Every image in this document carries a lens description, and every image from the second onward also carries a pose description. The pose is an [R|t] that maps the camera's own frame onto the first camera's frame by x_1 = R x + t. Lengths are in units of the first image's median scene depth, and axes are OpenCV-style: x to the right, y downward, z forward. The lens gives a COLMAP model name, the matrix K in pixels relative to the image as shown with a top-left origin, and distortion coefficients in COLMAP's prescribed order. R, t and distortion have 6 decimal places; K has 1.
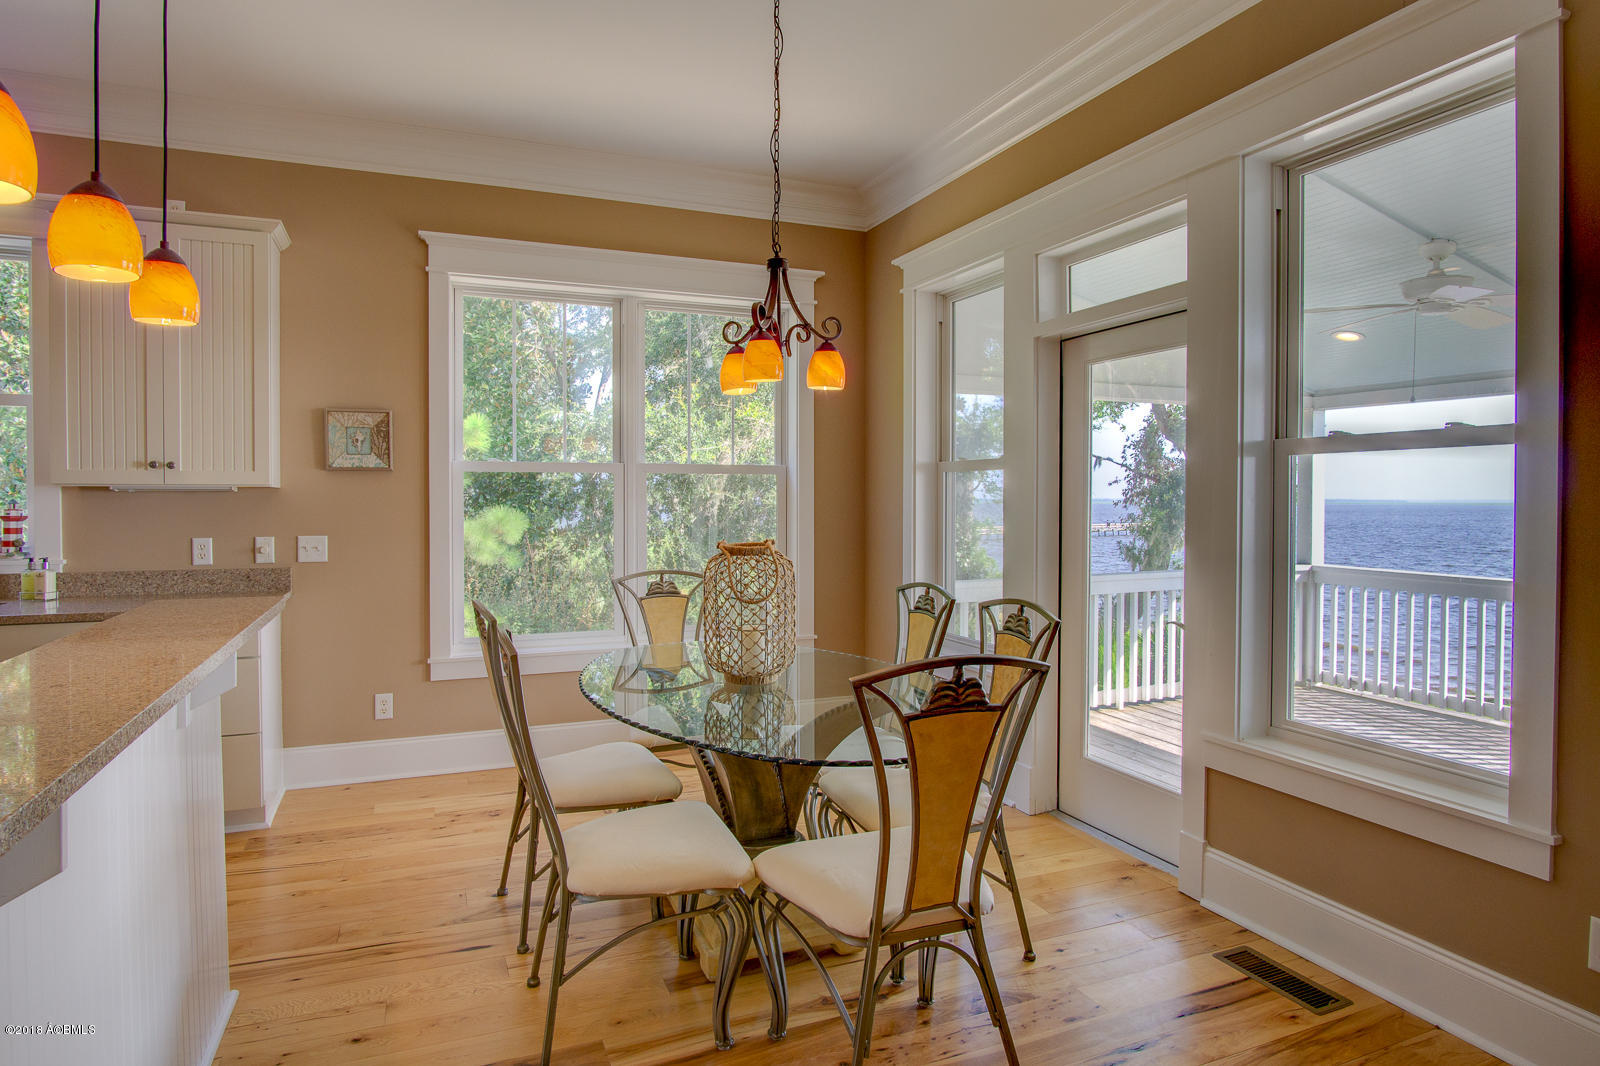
lens RADIAL K [[865.2, 0, 800.0], [0, 865.2, 533.0], [0, 0, 1]] dist [-0.000980, -0.000126]
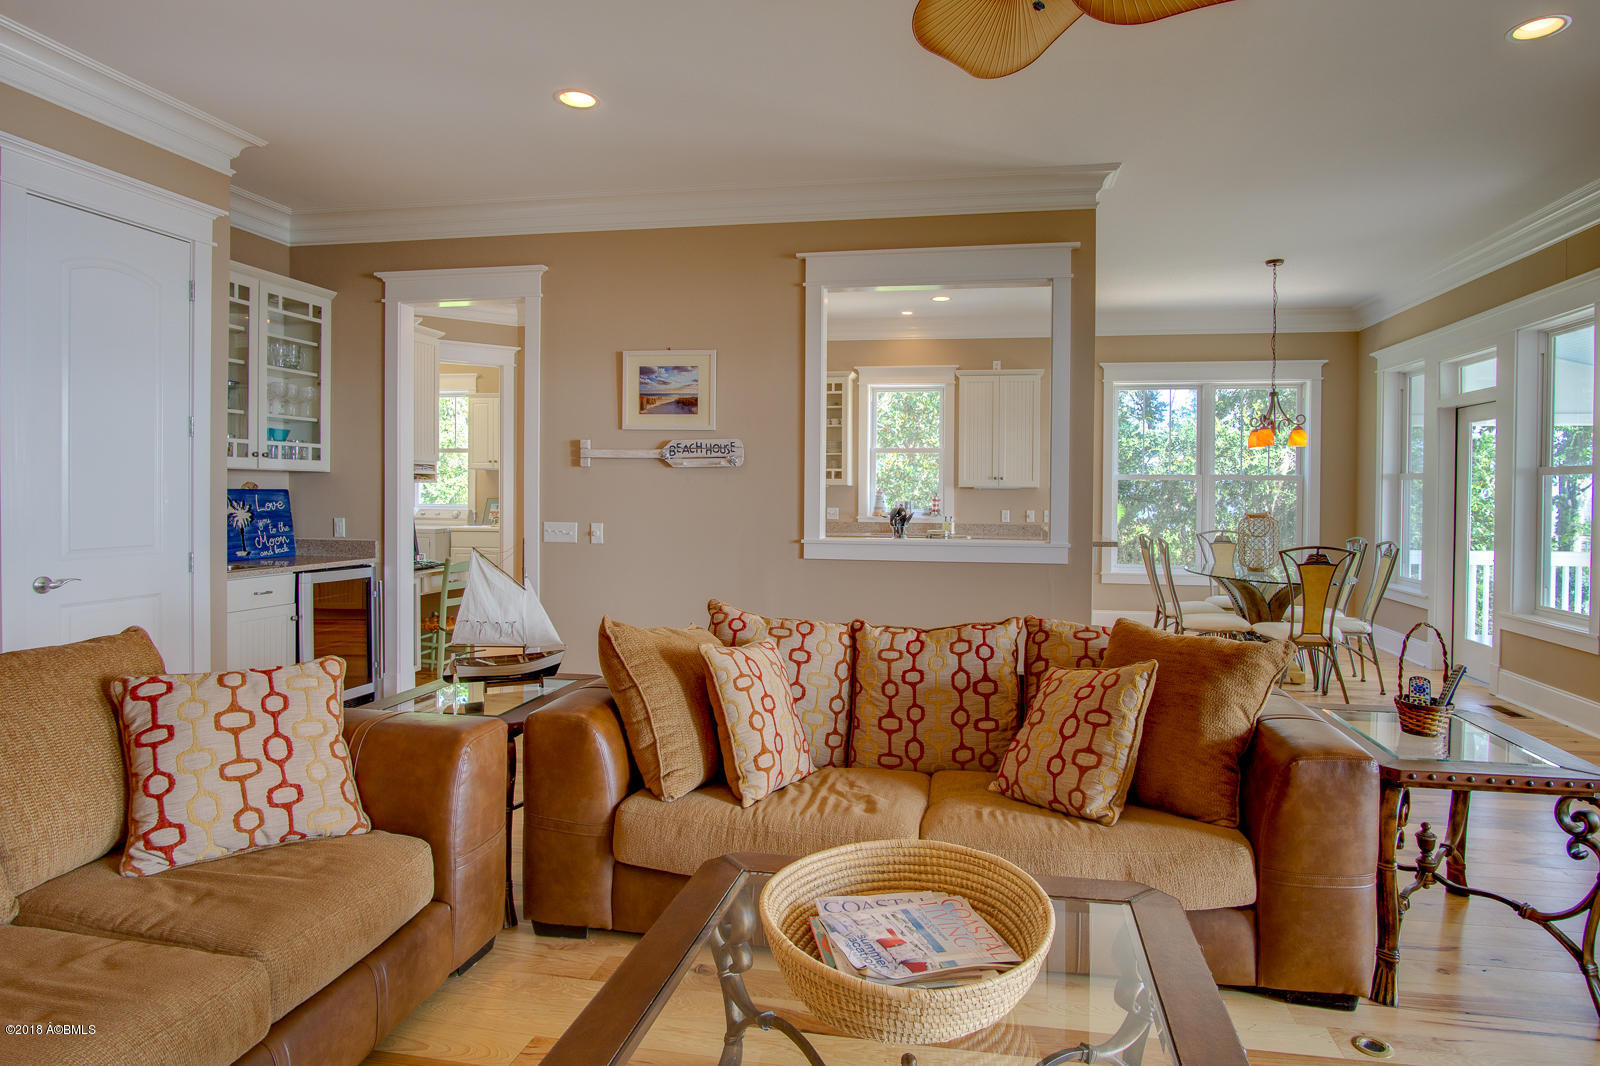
lens RADIAL K [[875.5, 0, 877.1], [0, 875.5, 501.9], [0, 0, 1]] dist [-0.018096, -0.000121]
pose [[0.854150, 0.012937, -0.519866, 0.209947], [-0.029056, 0.999316, -0.022871, 0.047289], [0.519214, 0.034640, 0.853942, -1.146939]]
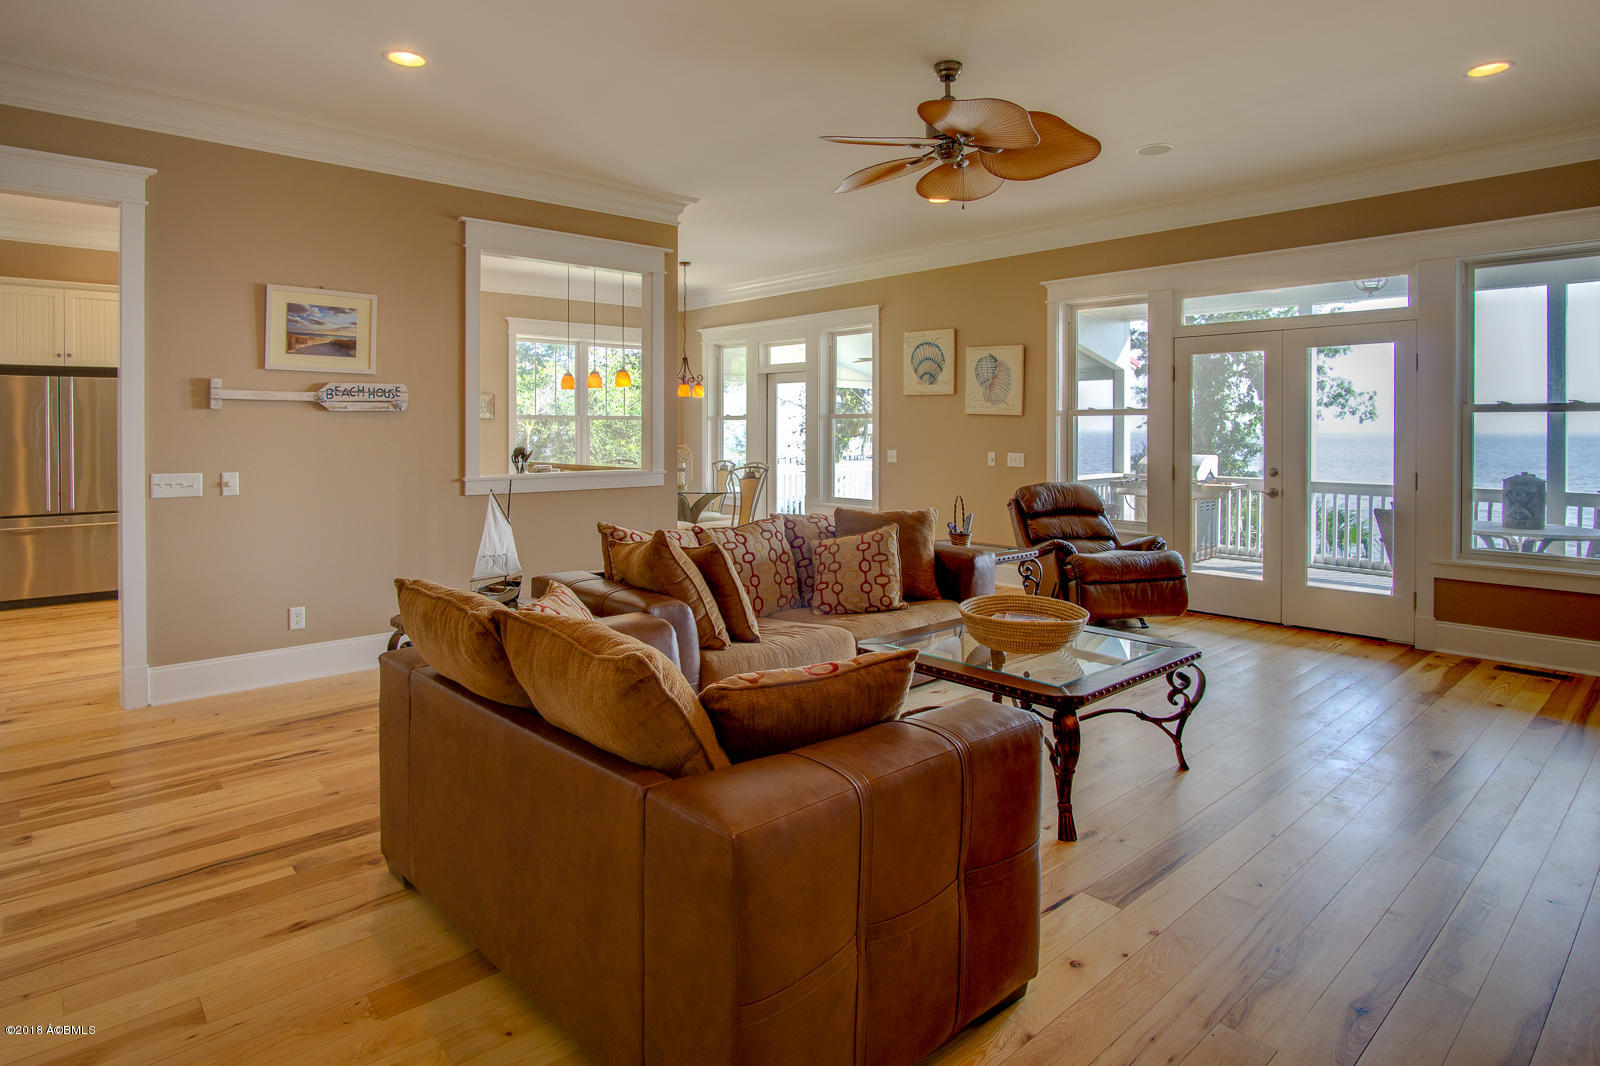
lens RADIAL K [[872.8, 0, 802.4], [0, 872.8, 431.7], [0, 0, 1]] dist [-0.000328, 0.000018]
pose [[0.941450, 0.000531, 0.337153, -0.516797], [0.011679, 0.999347, -0.034186, 0.056023], [-0.336952, 0.036122, 0.940829, -1.611937]]
